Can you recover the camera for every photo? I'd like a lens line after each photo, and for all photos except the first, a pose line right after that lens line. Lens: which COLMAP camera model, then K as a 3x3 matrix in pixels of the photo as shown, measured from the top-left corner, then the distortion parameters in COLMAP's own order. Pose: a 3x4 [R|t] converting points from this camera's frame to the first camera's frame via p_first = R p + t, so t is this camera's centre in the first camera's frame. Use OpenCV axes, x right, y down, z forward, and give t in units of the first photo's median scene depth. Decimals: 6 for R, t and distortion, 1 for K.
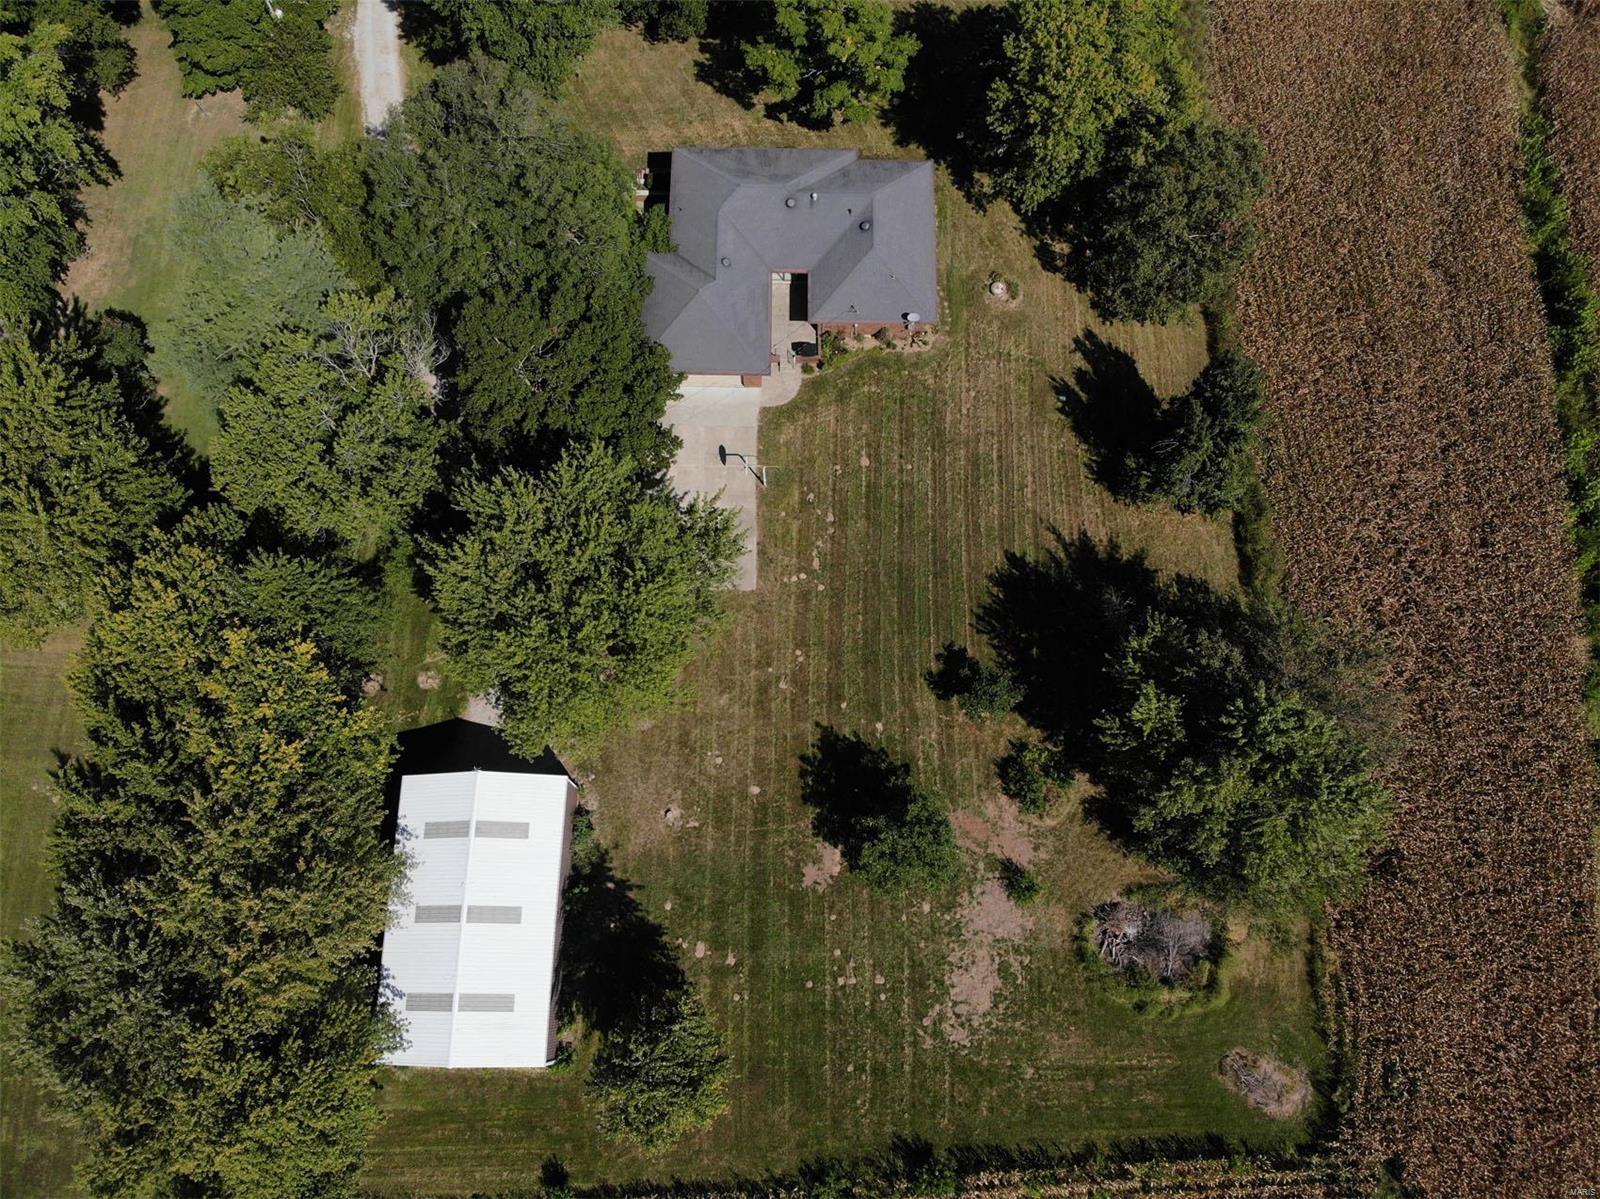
lens RADIAL K [[1155.7, 0, 803.7], [0, 1155.7, 604.1], [0, 0, 1]] dist [0.158921, -0.402560]
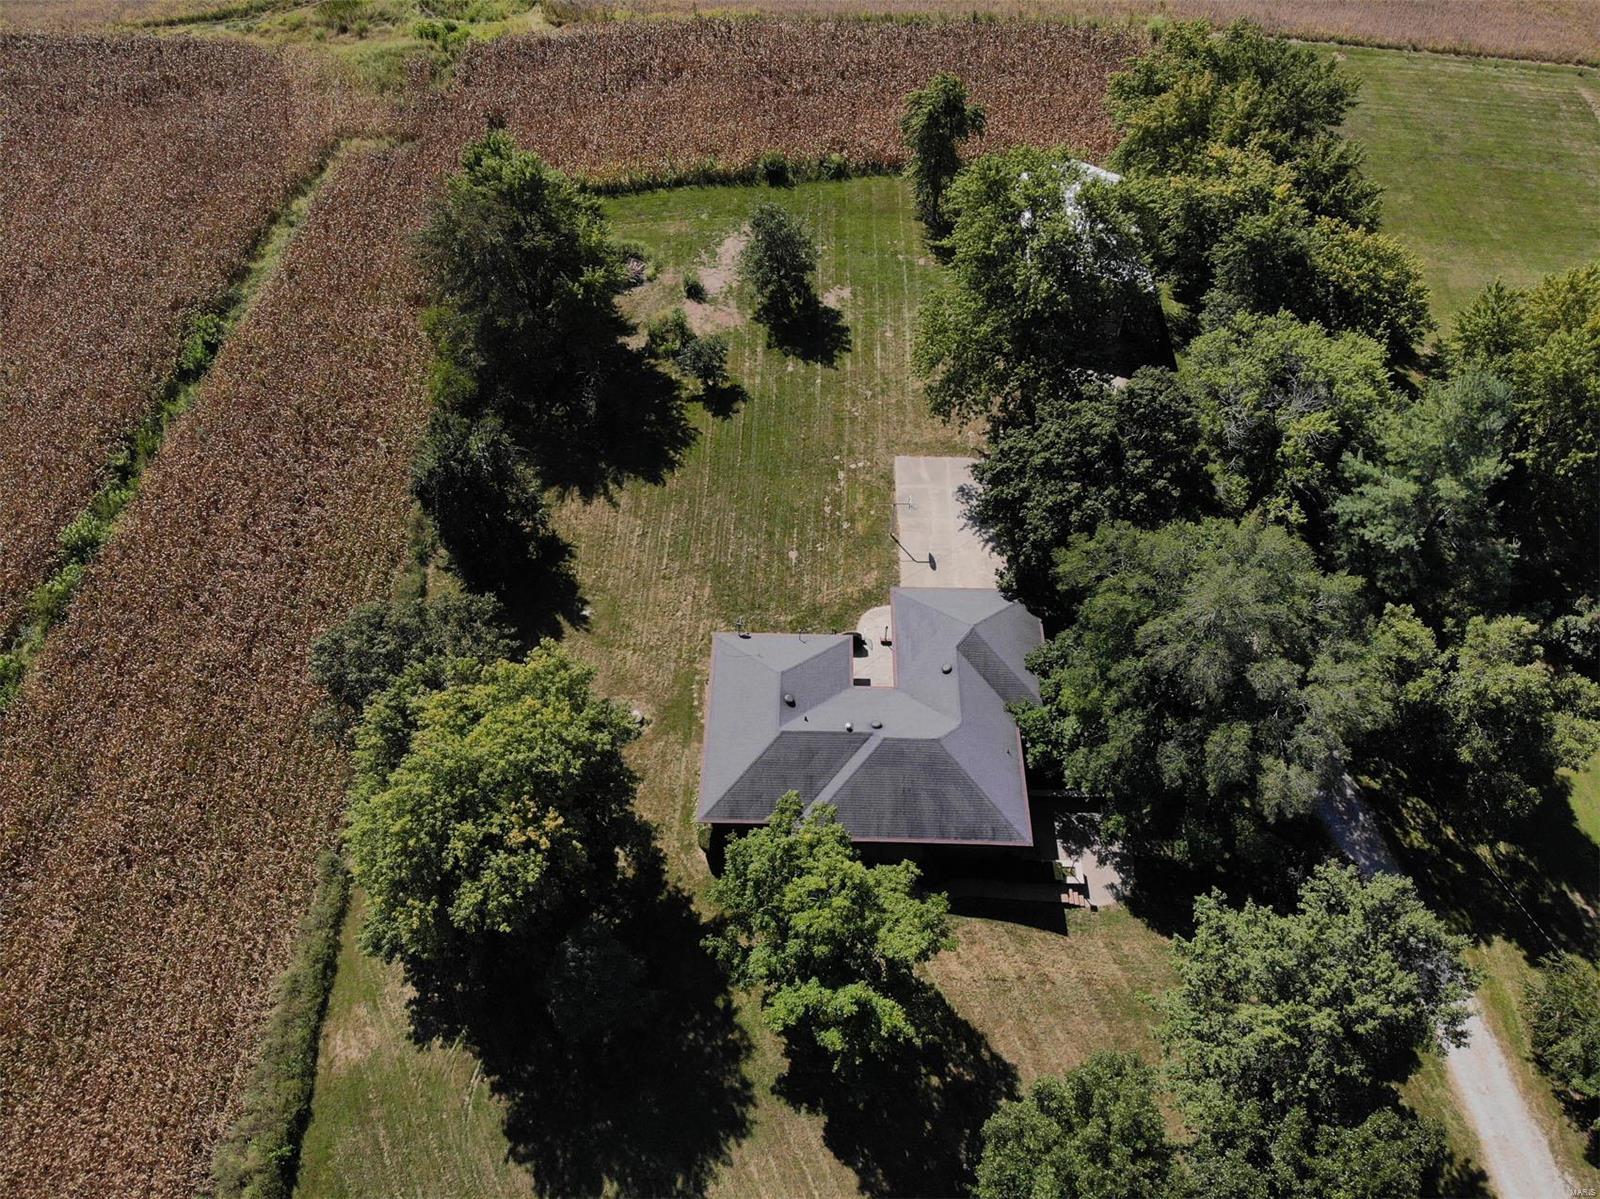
lens RADIAL K [[1127.7, 0, 811.8], [0, 1127.7, 631.7], [0, 0, 1]] dist [0.101405, -0.239170]
pose [[-0.999898, -0.013421, -0.004954, 0.044417], [0.003736, -0.579225, 0.815159, -1.058839], [-0.013810, 0.815057, 0.579216, 0.527977]]
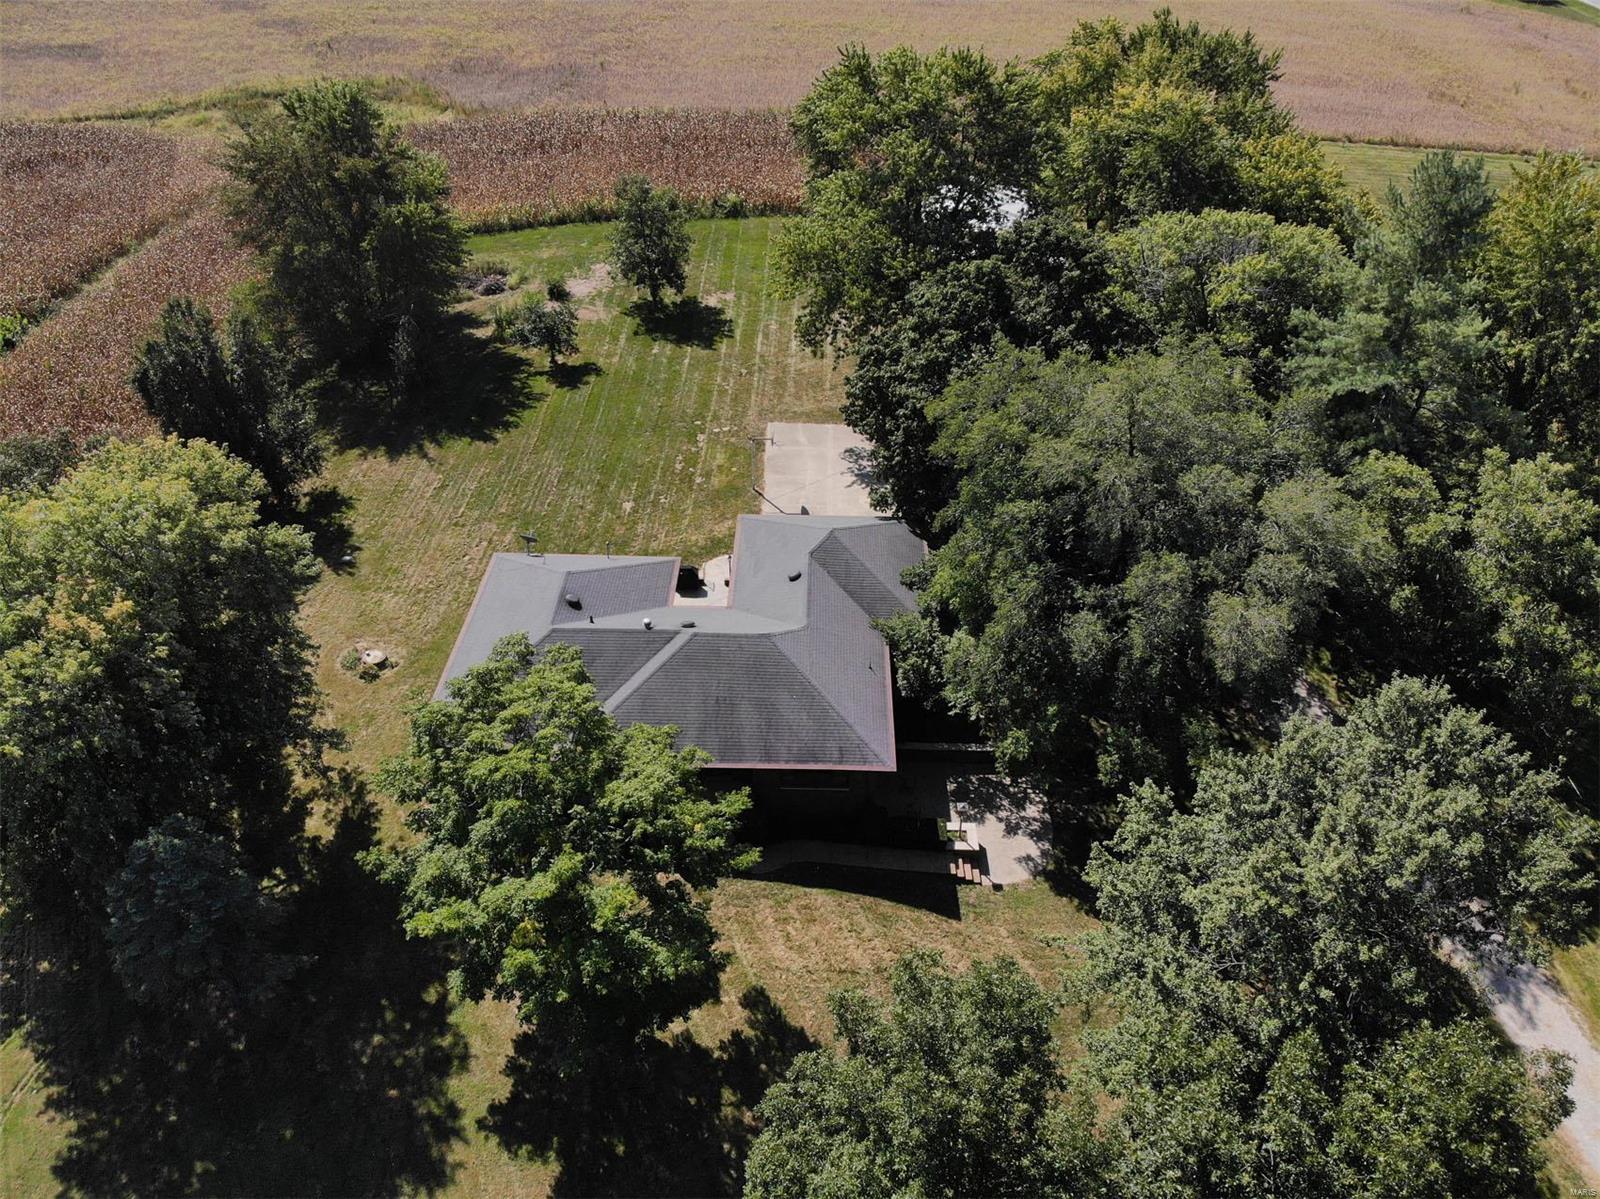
lens RADIAL K [[1155.9, 0, 815.8], [0, 1155.9, 605.0], [0, 0, 1]] dist [0.141468, -0.407902]
pose [[-0.999892, -0.013841, -0.005024, -0.081849], [-0.000326, -0.320307, 0.947314, -0.998800], [-0.014721, 0.947213, 0.320268, 0.880731]]
